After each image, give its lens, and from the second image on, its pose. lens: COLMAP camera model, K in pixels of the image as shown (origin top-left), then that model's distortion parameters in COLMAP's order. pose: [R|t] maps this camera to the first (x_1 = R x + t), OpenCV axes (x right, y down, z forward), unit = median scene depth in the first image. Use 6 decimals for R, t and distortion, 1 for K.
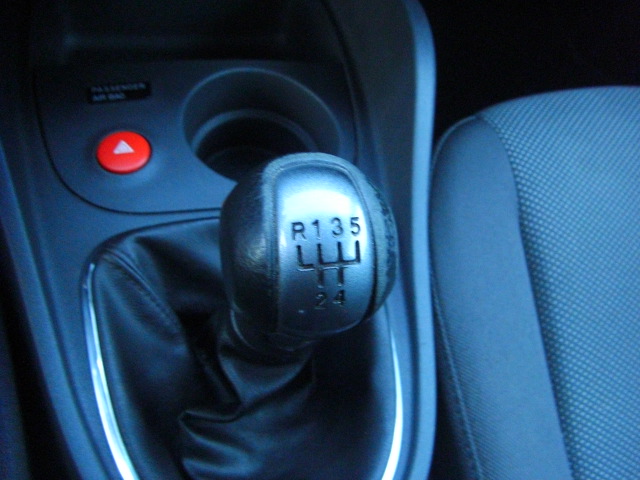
lens RADIAL K [[710.8, 0, 321.2], [0, 710.8, 240.0], [0, 0, 1]] dist [-0.139427, 0.000000]
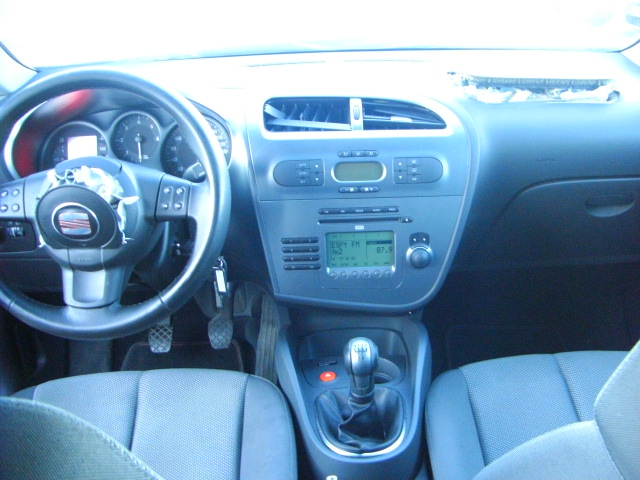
lens RADIAL K [[710.8, 0, 314.2], [0, 710.8, 243.1], [0, 0, 1]] dist [-0.139427, 0.000000]
pose [[0.945561, -0.155263, -0.286019, 0.587790], [-0.041643, 0.813911, -0.579495, 1.081629], [0.322769, 0.559859, 0.763137, -1.585618]]
